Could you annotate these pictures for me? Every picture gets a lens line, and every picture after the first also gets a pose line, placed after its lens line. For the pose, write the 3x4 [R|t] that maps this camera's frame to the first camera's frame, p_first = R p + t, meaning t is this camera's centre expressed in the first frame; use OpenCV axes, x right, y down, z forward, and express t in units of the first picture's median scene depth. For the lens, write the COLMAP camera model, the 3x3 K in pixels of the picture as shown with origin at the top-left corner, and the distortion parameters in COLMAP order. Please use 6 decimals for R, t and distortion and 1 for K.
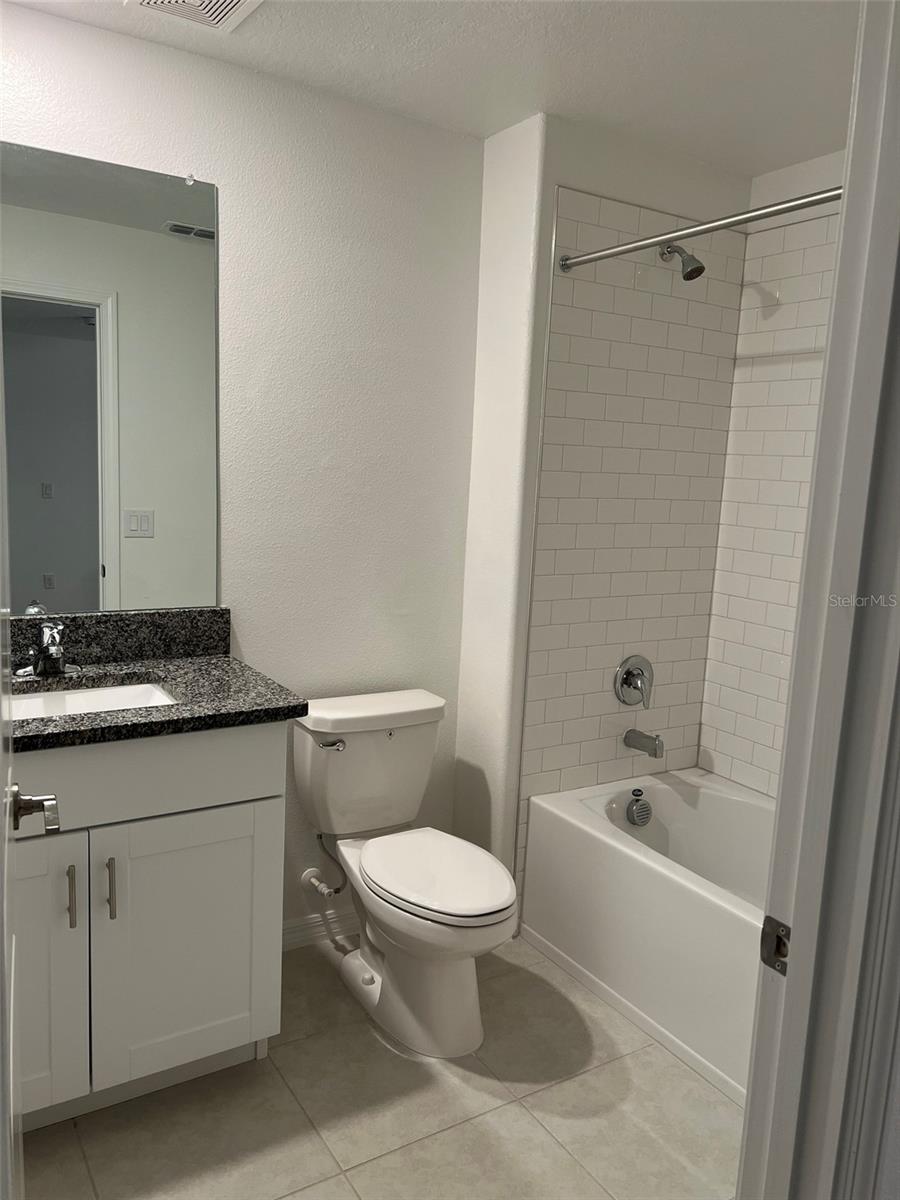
lens RADIAL K [[908.6, 0, 450.6], [0, 908.6, 601.4], [0, 0, 1]] dist [0.029466, -0.037387]
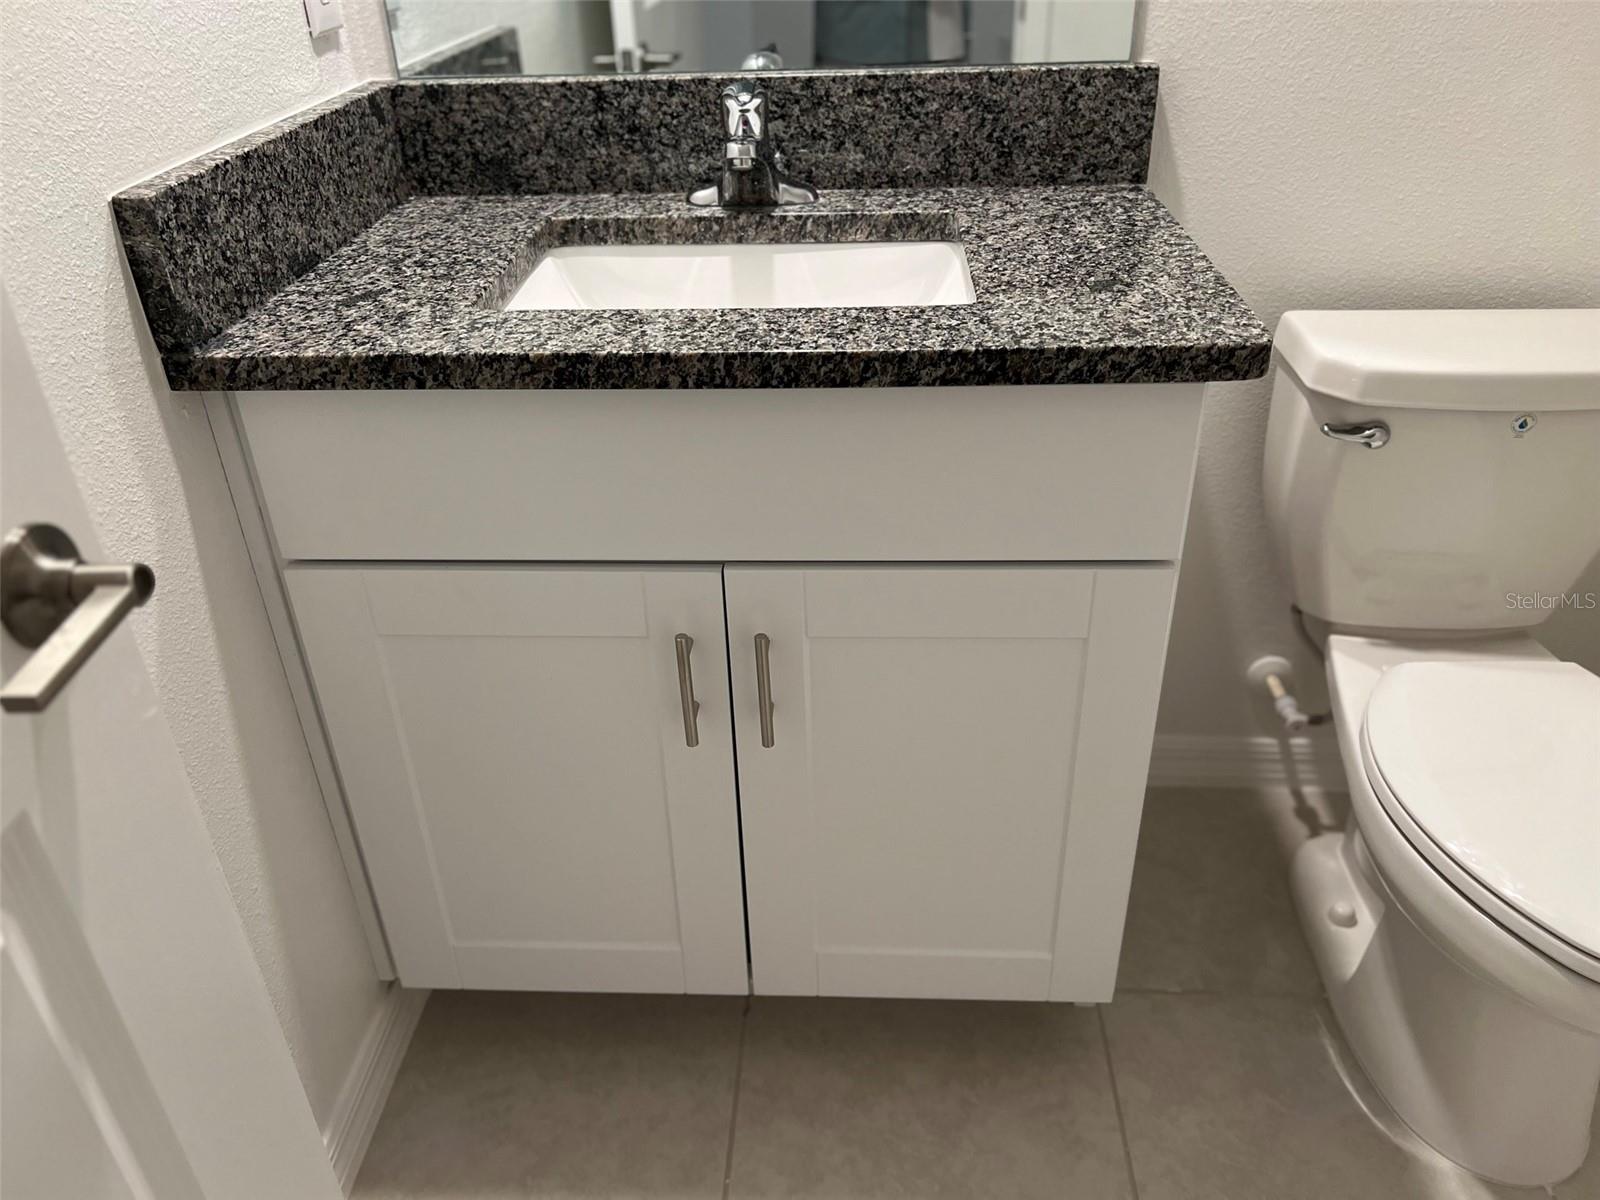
lens RADIAL K [[1211.5, 0, 810.0], [0, 1211.5, 599.5], [0, 0, 1]] dist [0.029466, -0.037387]
pose [[0.817512, 0.240400, -0.523338, -0.027699], [-0.020841, 0.920465, 0.390268, 0.019825], [0.575535, -0.308142, 0.757501, 0.458090]]
